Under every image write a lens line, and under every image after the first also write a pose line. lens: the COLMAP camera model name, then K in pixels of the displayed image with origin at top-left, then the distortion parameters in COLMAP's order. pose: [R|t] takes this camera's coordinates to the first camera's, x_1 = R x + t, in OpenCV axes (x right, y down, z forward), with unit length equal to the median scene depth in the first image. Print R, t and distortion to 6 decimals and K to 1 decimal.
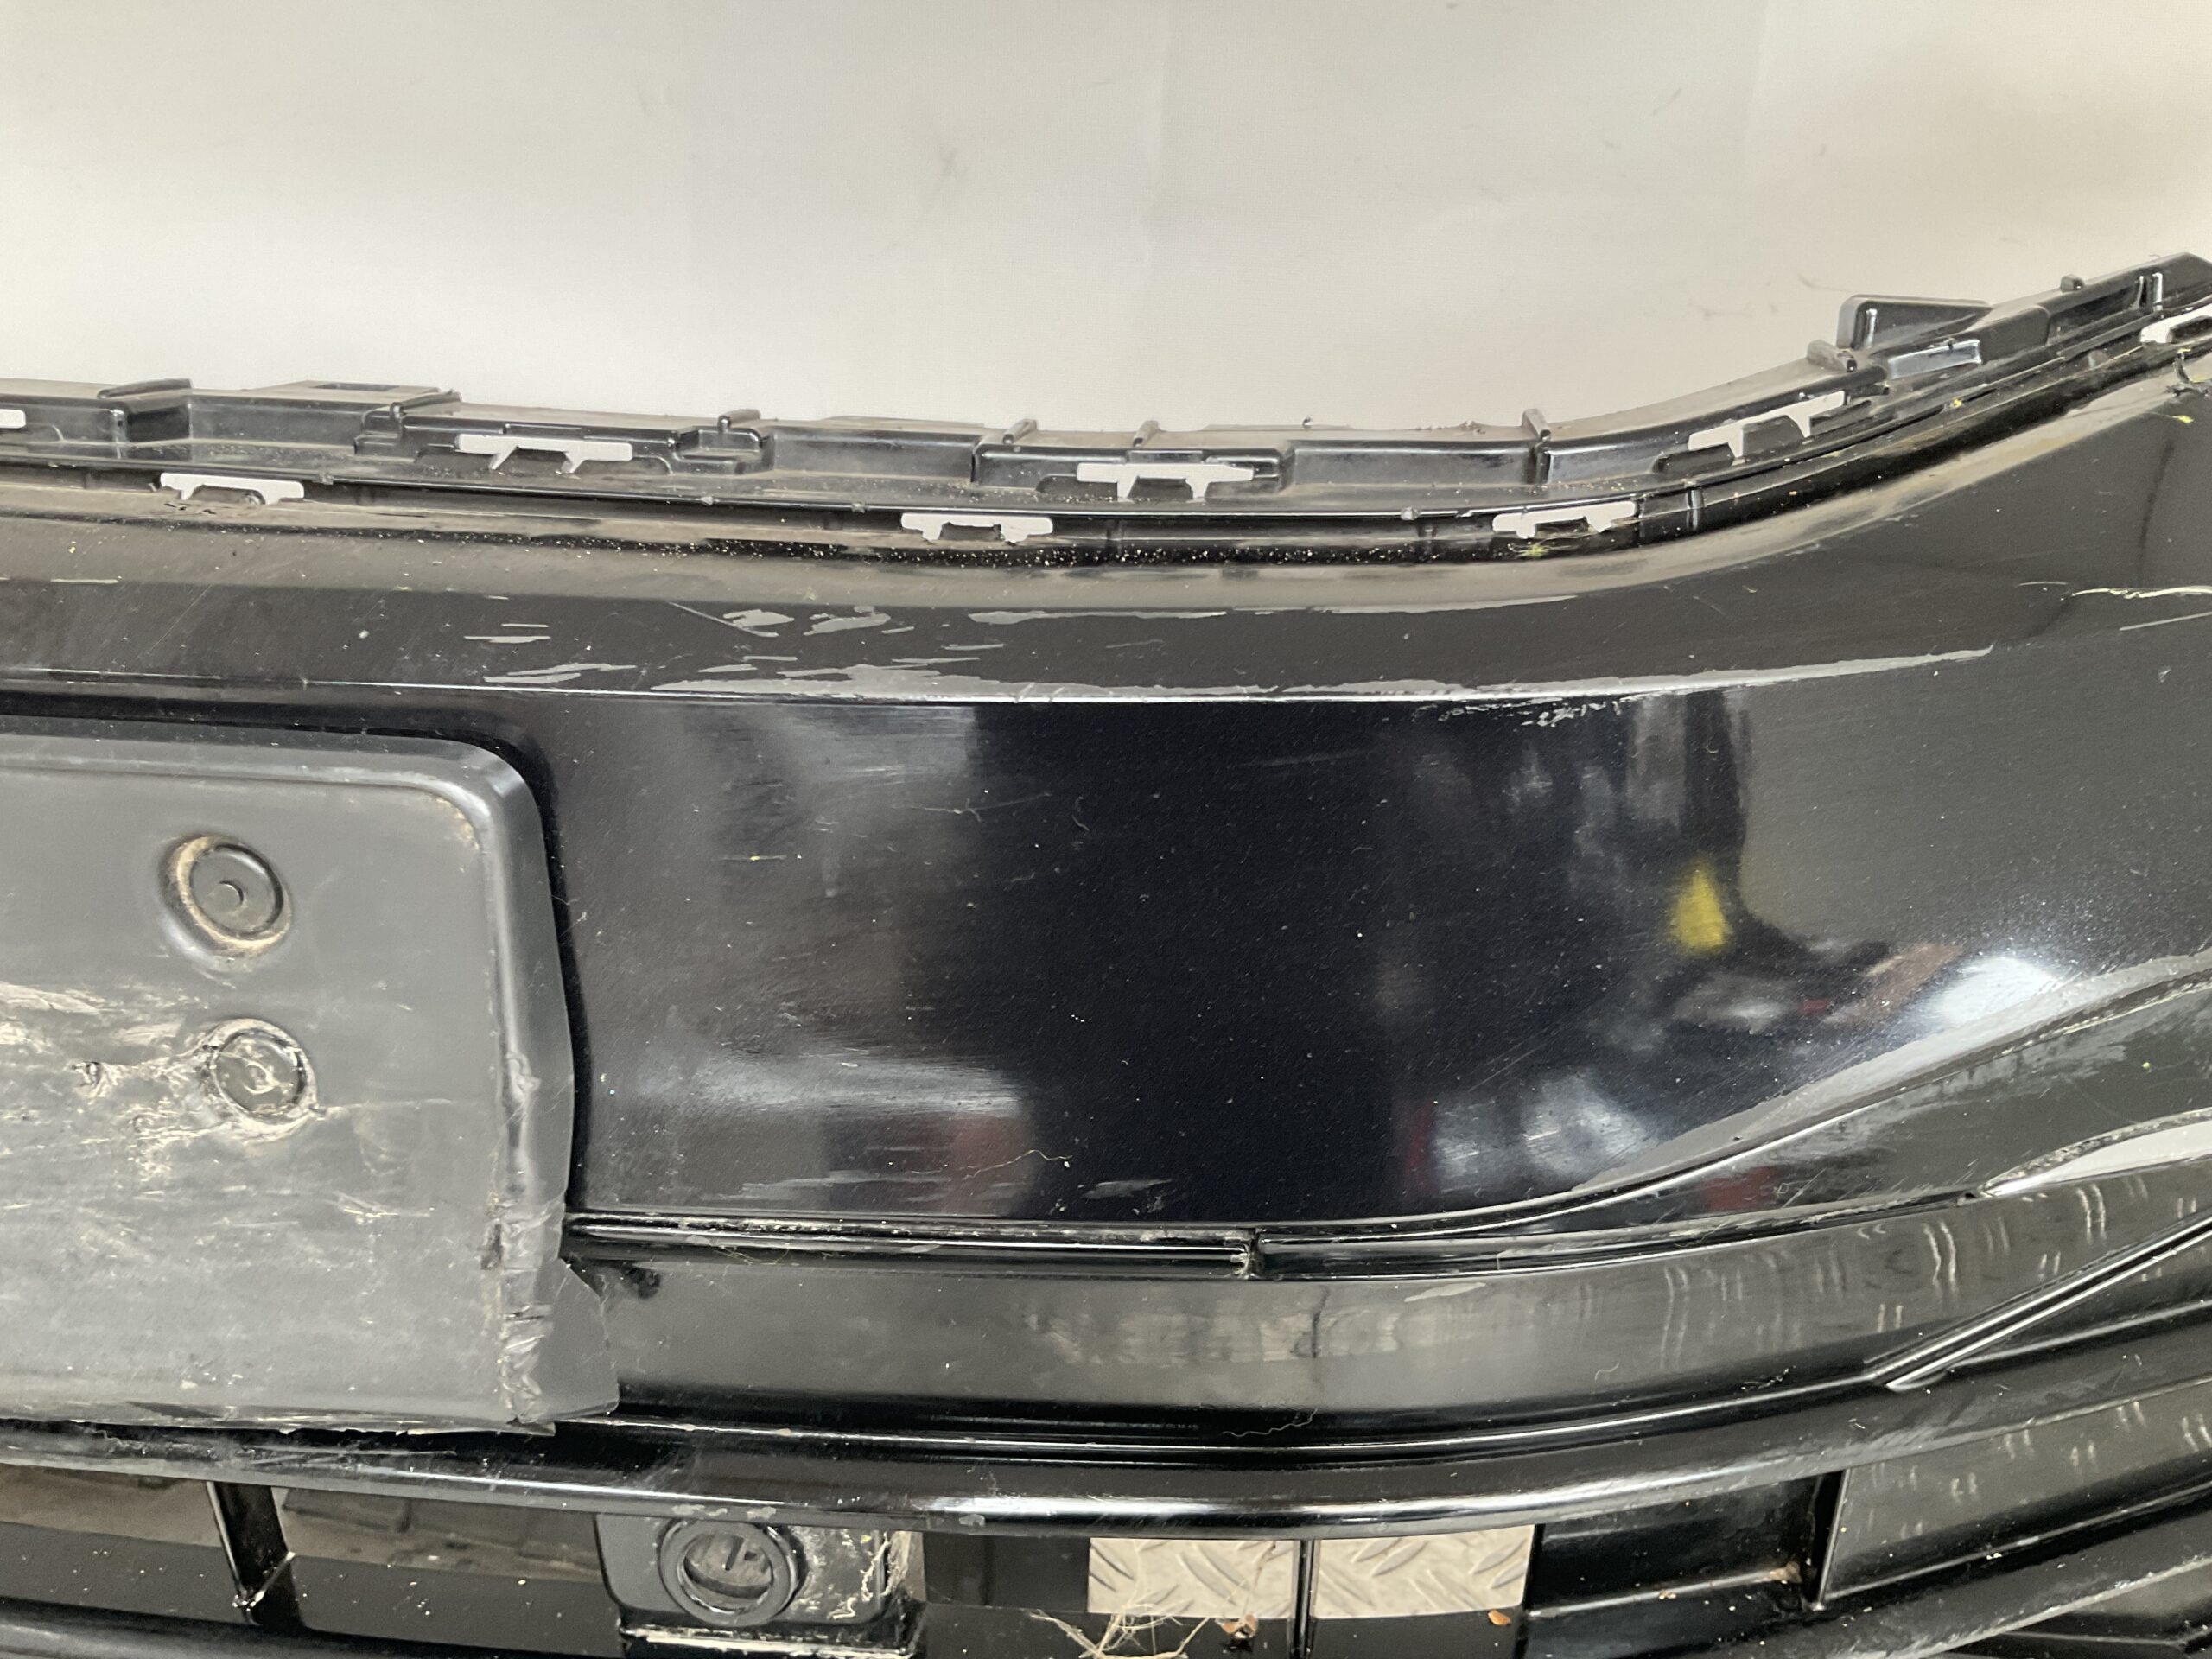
lens RADIAL K [[1846.1, 0, 1107.7], [0, 1846.1, 827.7], [0, 0, 1]] dist [0.071386, -0.150348]
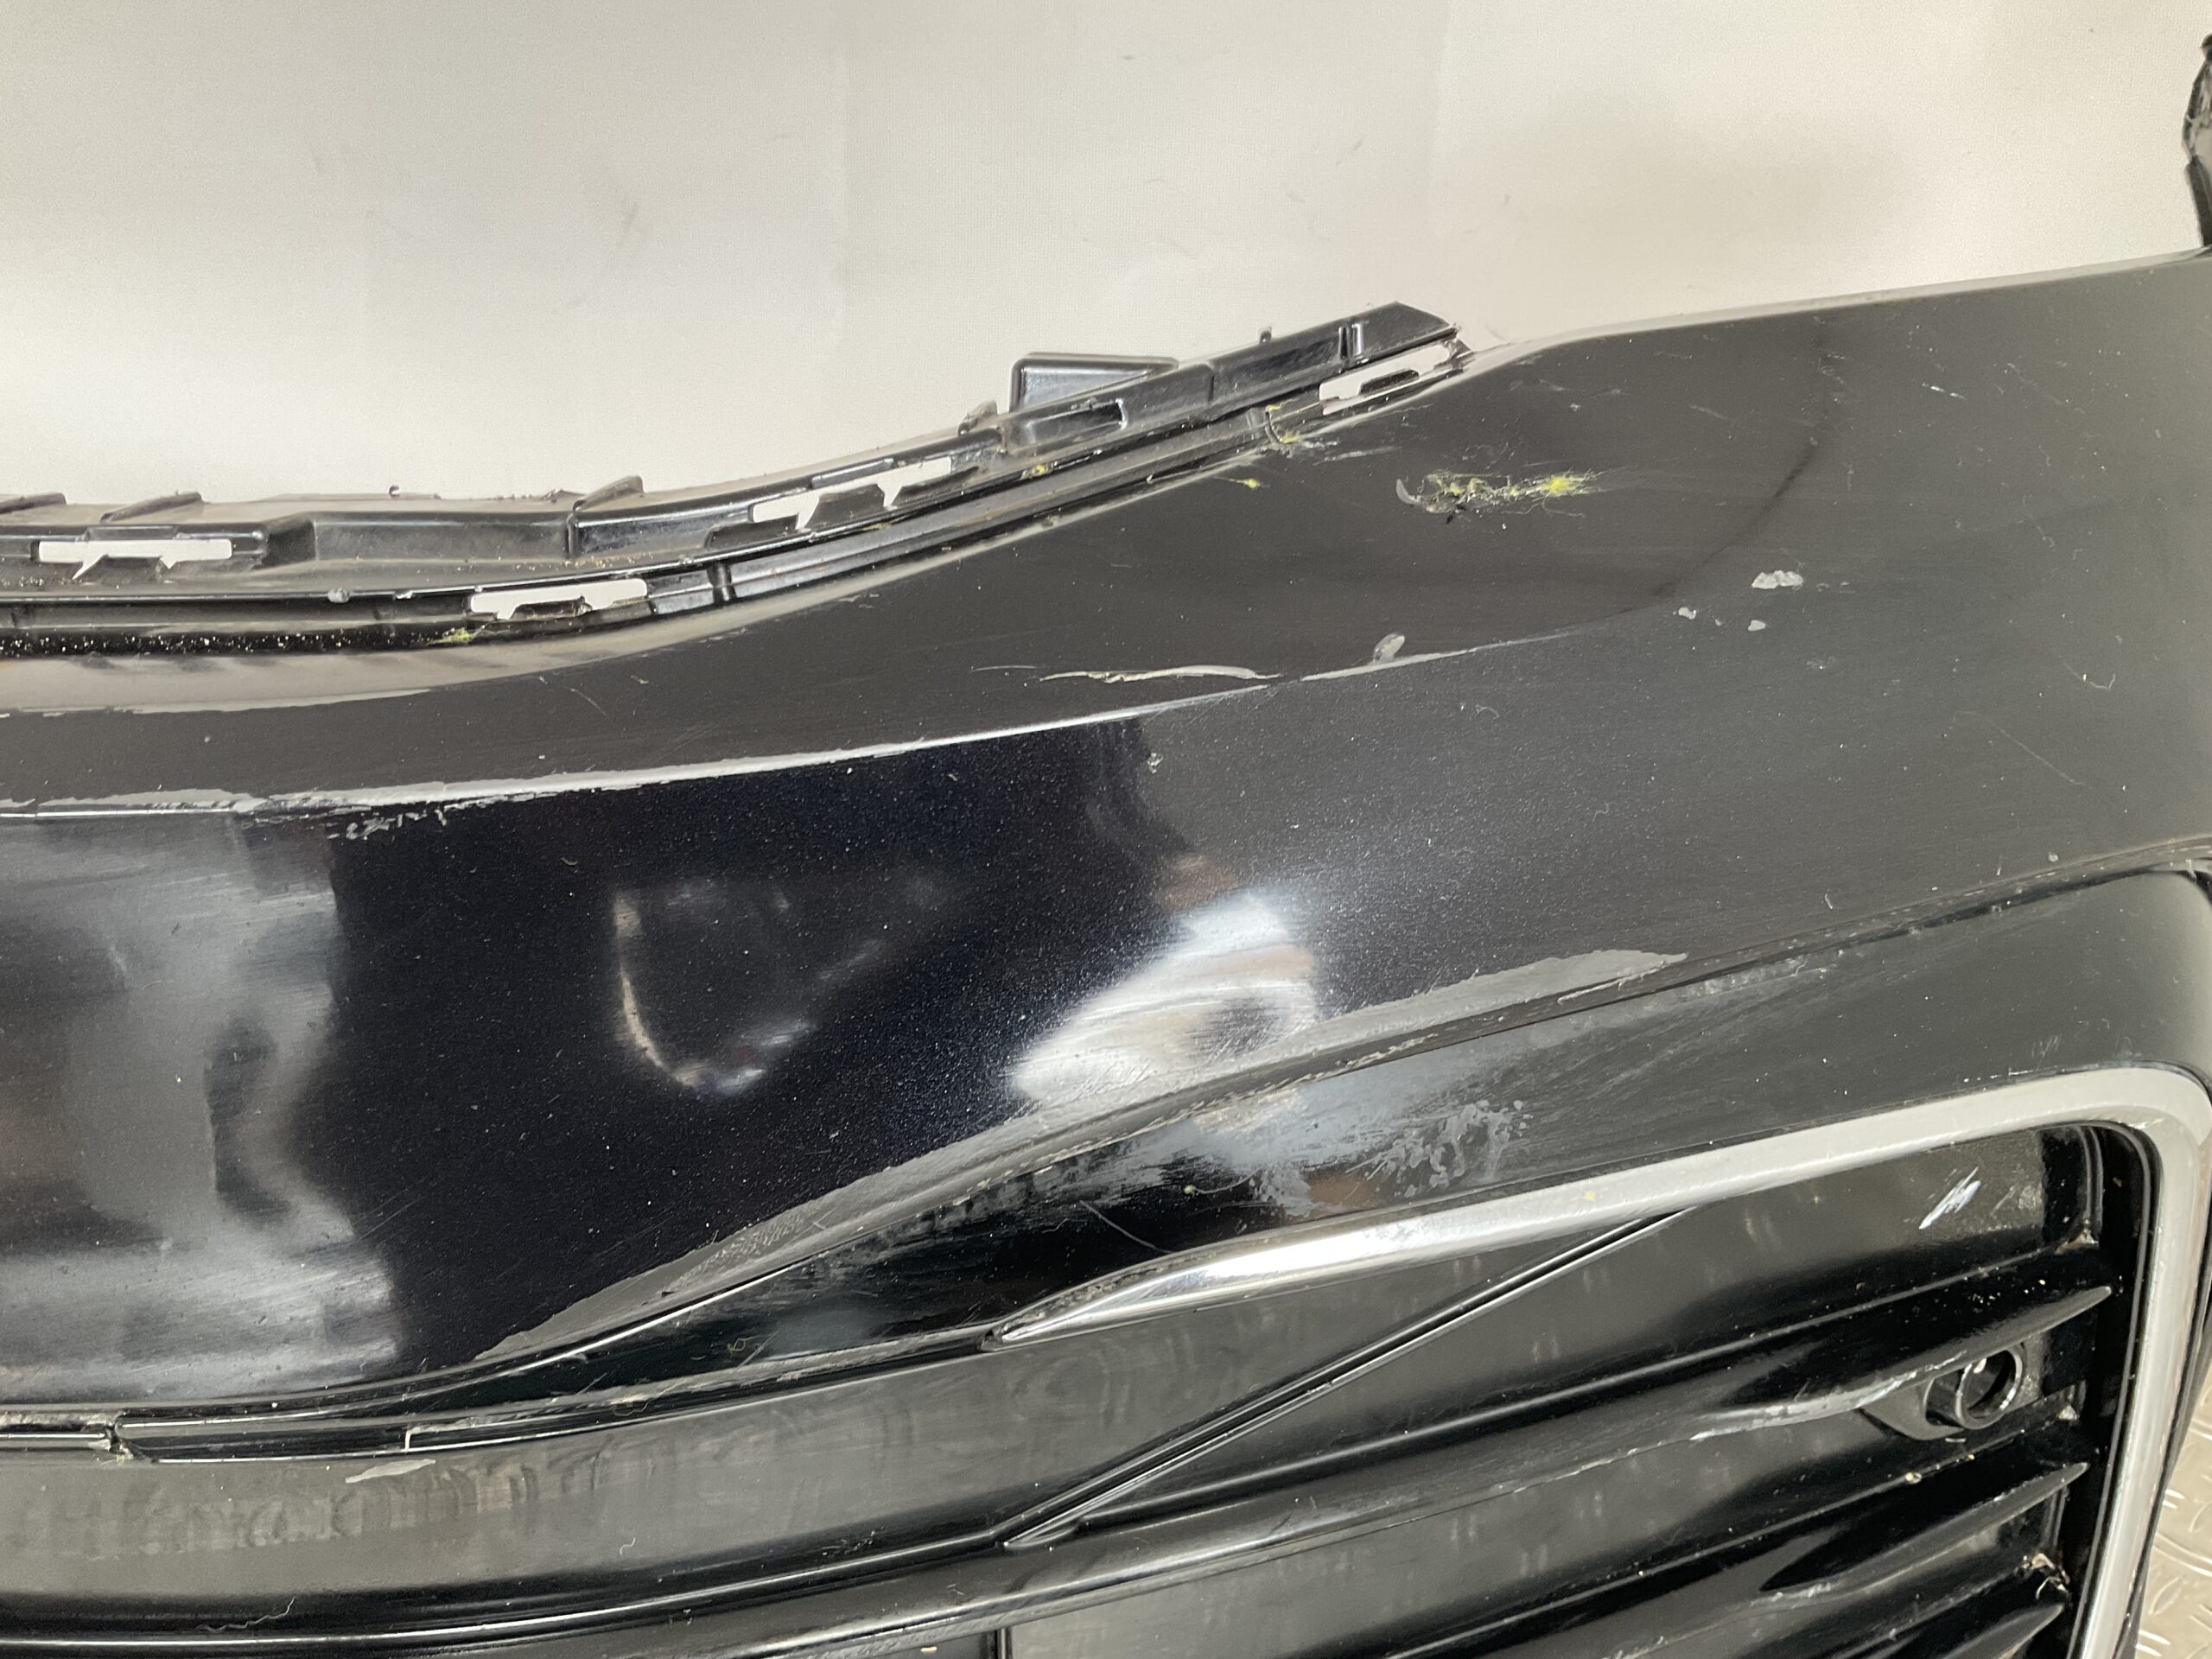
lens RADIAL K [[1846.1, 0, 1058.0], [0, 1846.1, 802.0], [0, 0, 1]] dist [0.071386, -0.150348]
pose [[0.999206, -0.016394, 0.036316, 0.463050], [0.017762, 0.999133, -0.037663, -0.028632], [-0.035667, 0.038278, 0.998630, 0.088965]]
